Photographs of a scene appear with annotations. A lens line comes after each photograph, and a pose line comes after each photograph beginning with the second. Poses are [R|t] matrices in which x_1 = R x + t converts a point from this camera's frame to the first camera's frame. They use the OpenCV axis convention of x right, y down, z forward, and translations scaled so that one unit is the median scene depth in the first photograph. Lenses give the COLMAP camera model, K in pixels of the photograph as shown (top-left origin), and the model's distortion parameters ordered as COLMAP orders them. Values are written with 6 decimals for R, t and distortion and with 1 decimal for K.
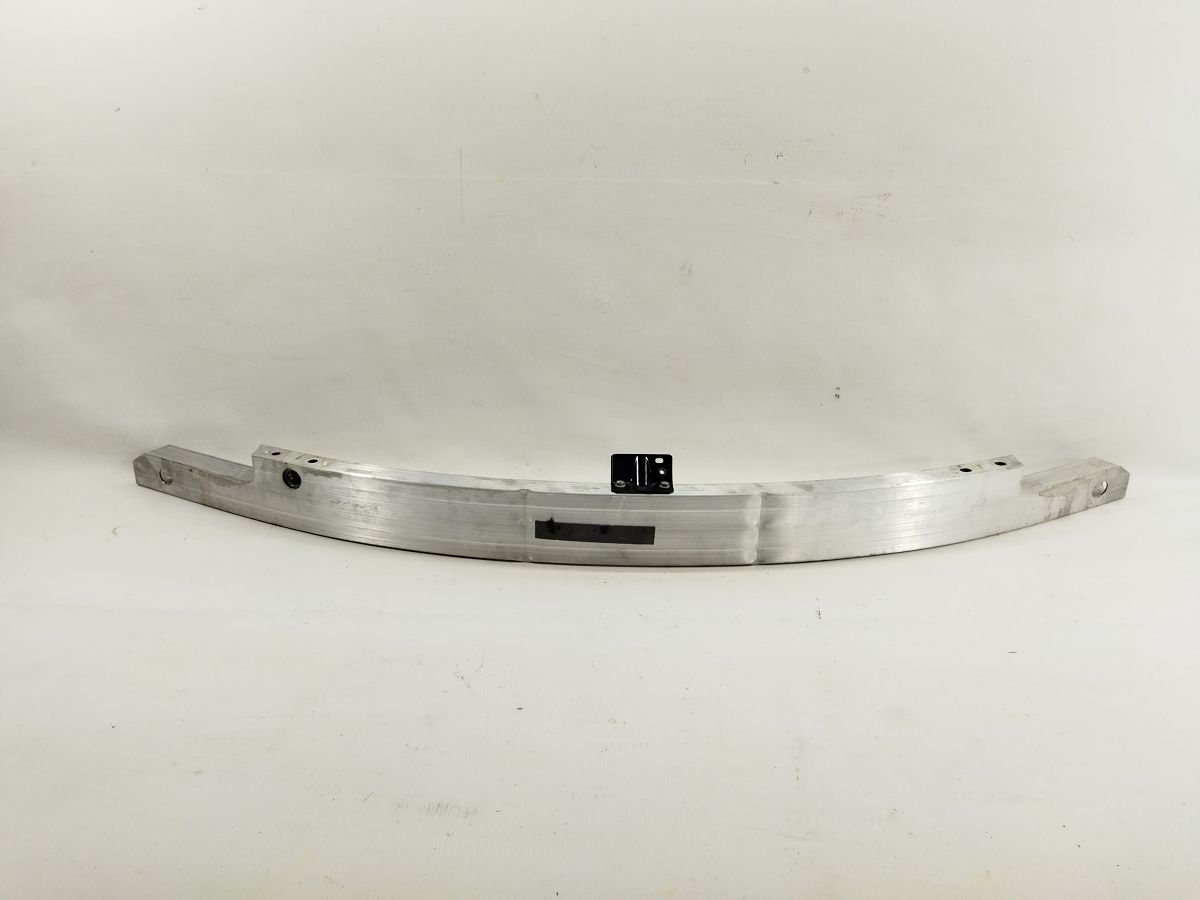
lens RADIAL K [[881.5, 0, 600.0], [0, 881.5, 450.0], [0, 0, 1]] dist [0.085244, -0.119200]
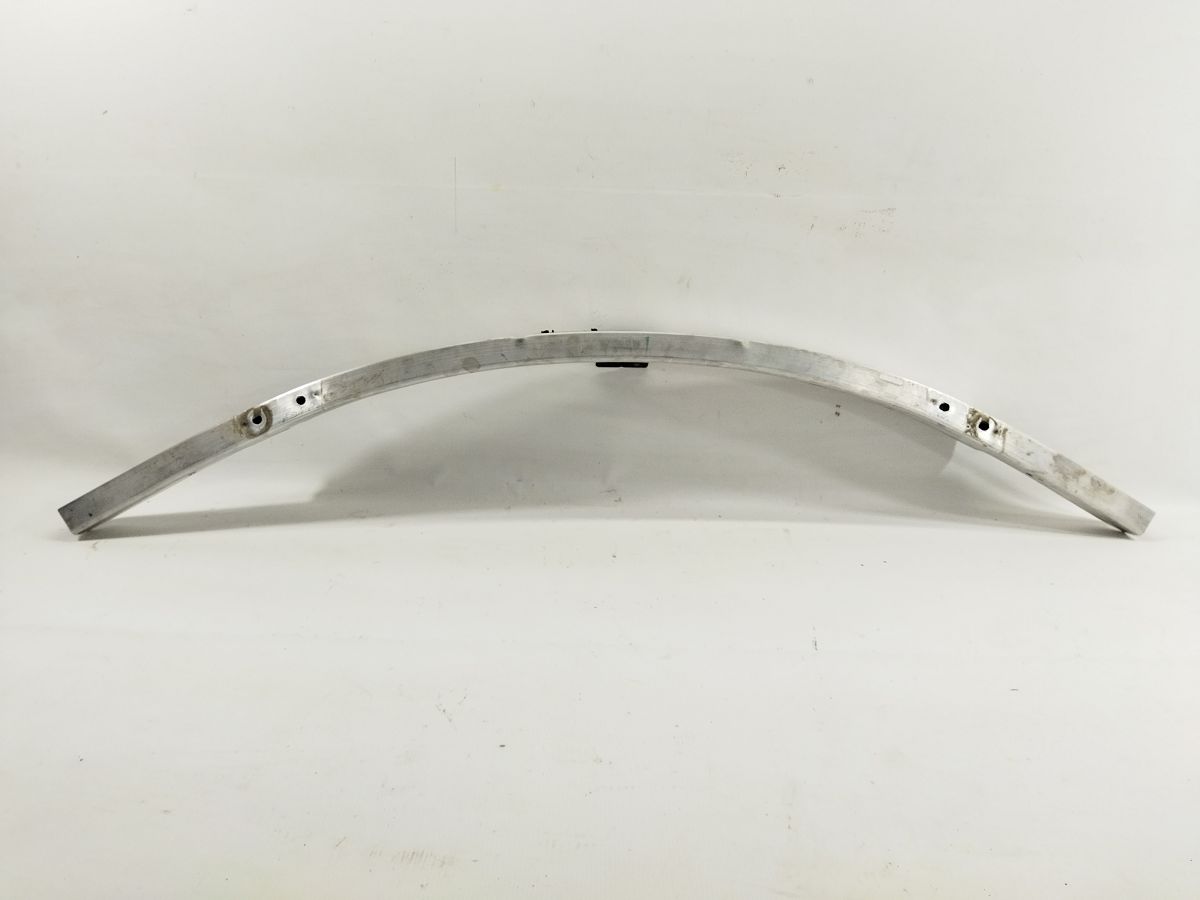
lens RADIAL K [[881.5, 0, 600.0], [0, 881.5, 450.0], [0, 0, 1]] dist [0.085244, -0.119200]
pose [[0.999915, 0.012914, -0.001512, 0.009526], [-0.012909, 0.999913, 0.002870, -0.025000], [0.001549, -0.002850, 0.999995, 0.026740]]
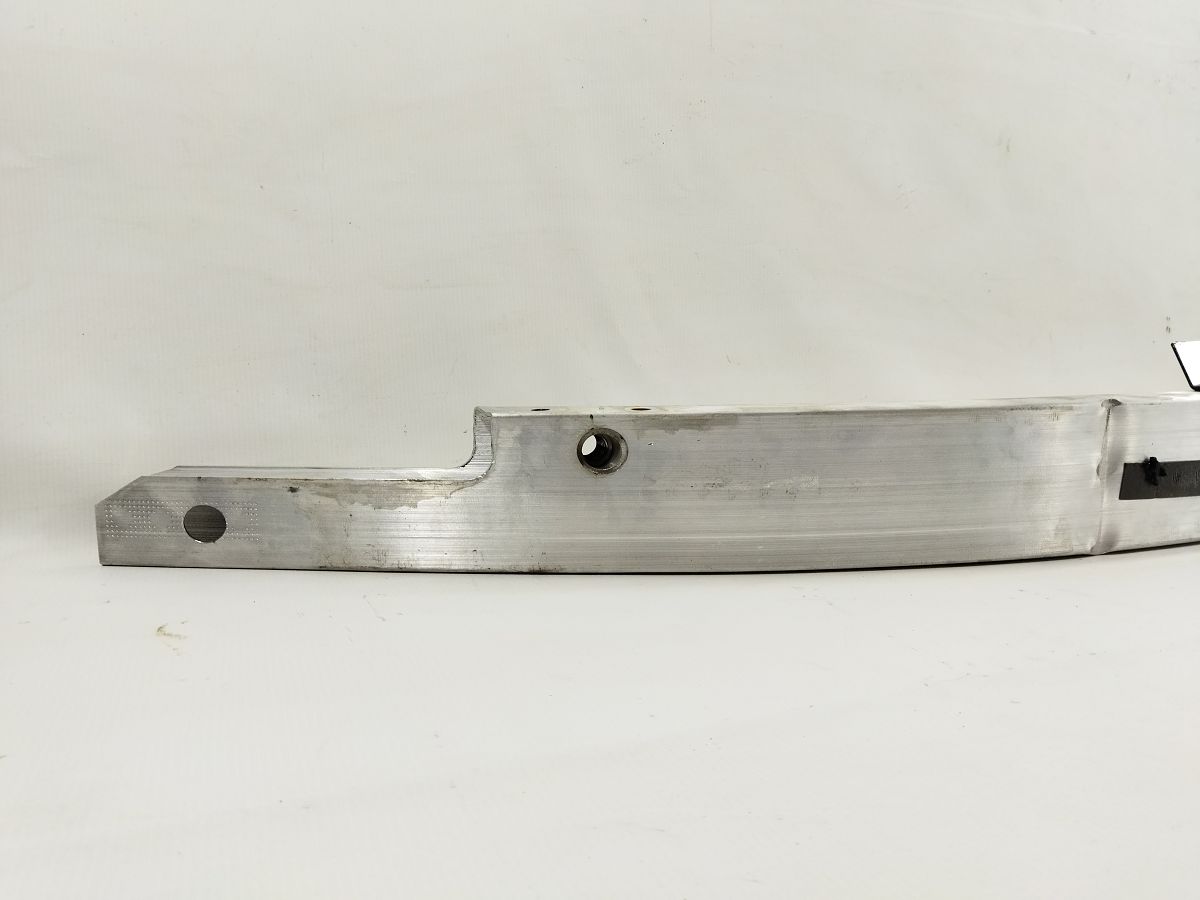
lens RADIAL K [[881.5, 0, 600.0], [0, 881.5, 450.0], [0, 0, 1]] dist [0.085244, -0.119200]
pose [[0.926526, -0.076633, 0.368344, -0.543335], [0.153349, 0.970941, -0.183732, 0.121039], [-0.343560, 0.226717, 0.911354, 0.625703]]
